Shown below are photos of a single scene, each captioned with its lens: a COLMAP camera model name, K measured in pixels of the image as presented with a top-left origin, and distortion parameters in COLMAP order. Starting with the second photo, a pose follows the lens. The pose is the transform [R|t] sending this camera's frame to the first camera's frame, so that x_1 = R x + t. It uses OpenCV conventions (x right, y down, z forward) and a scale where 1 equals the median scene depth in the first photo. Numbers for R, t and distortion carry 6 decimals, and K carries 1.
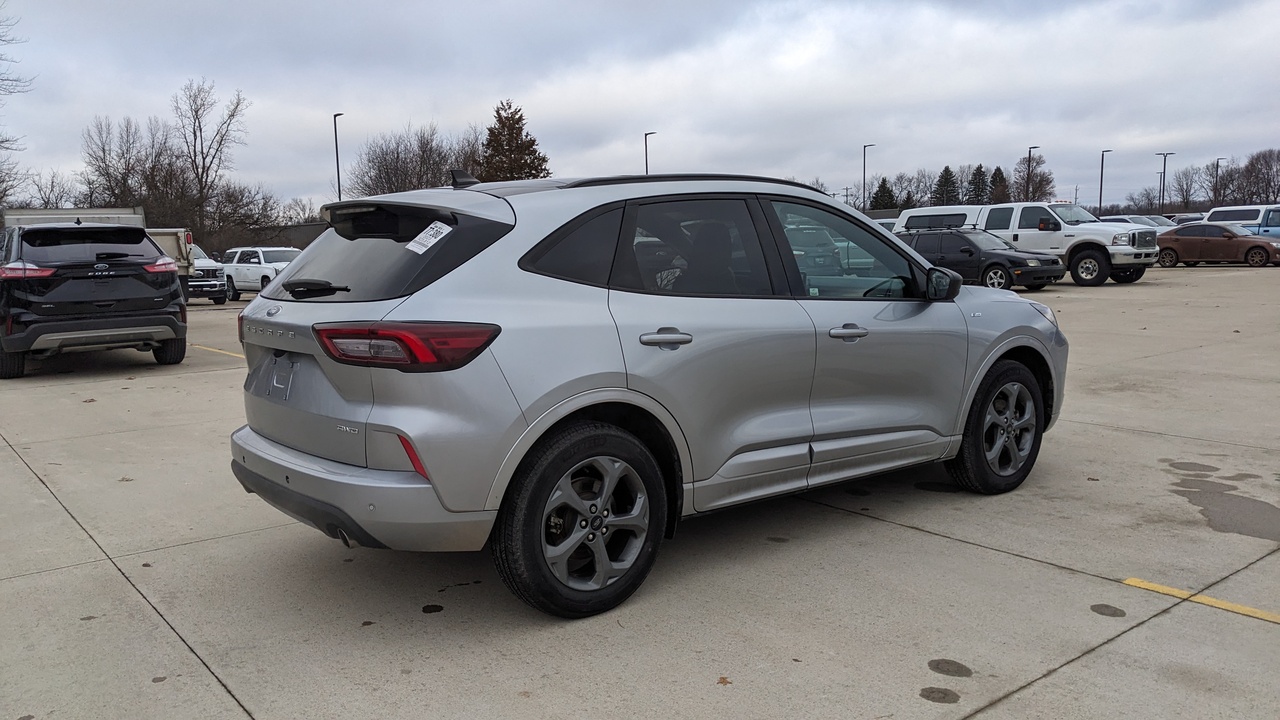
lens RADIAL K [[1021.3, 0, 640.0], [0, 1021.3, 360.0], [0, 0, 1]] dist [0.023858, -0.005857]
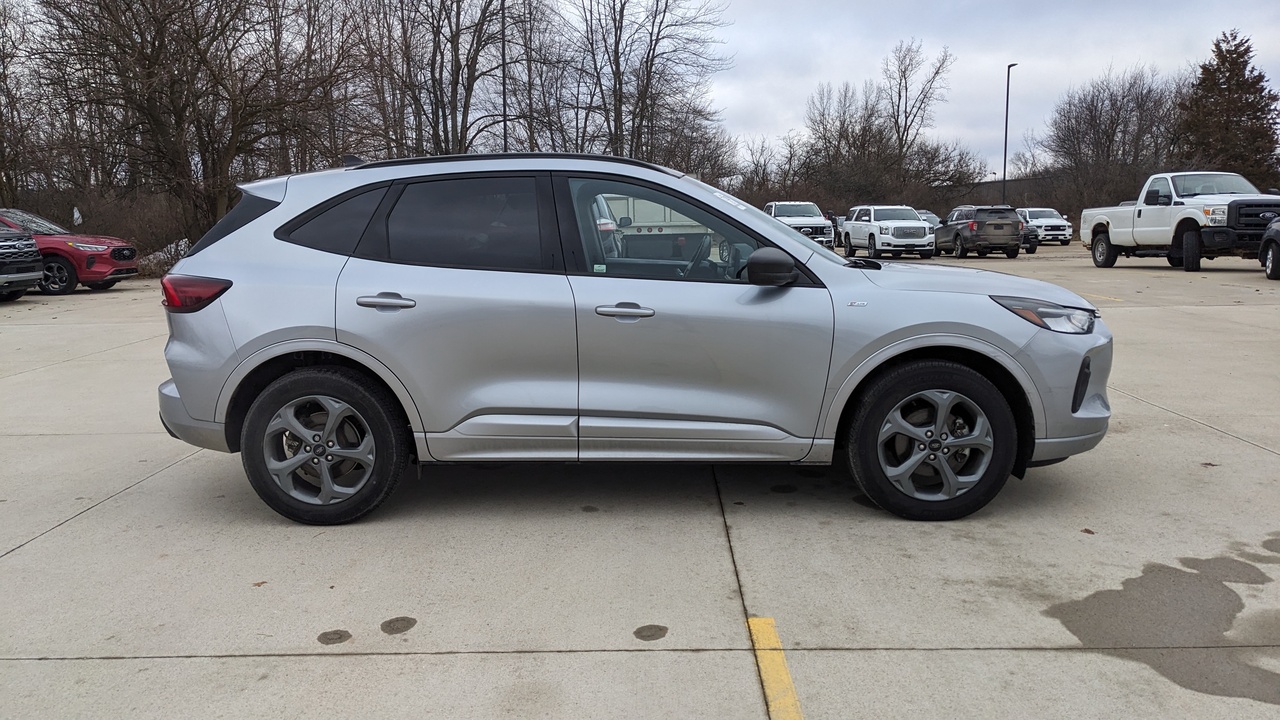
lens RADIAL K [[1029.9, 0, 626.3], [0, 1029.9, 357.6], [0, 0, 1]] dist [0.066030, -0.070583]
pose [[0.776382, 0.098736, -0.622481, 0.505172], [-0.075103, 0.995109, 0.064170, -0.028352], [0.625772, -0.003071, 0.780000, 0.137762]]
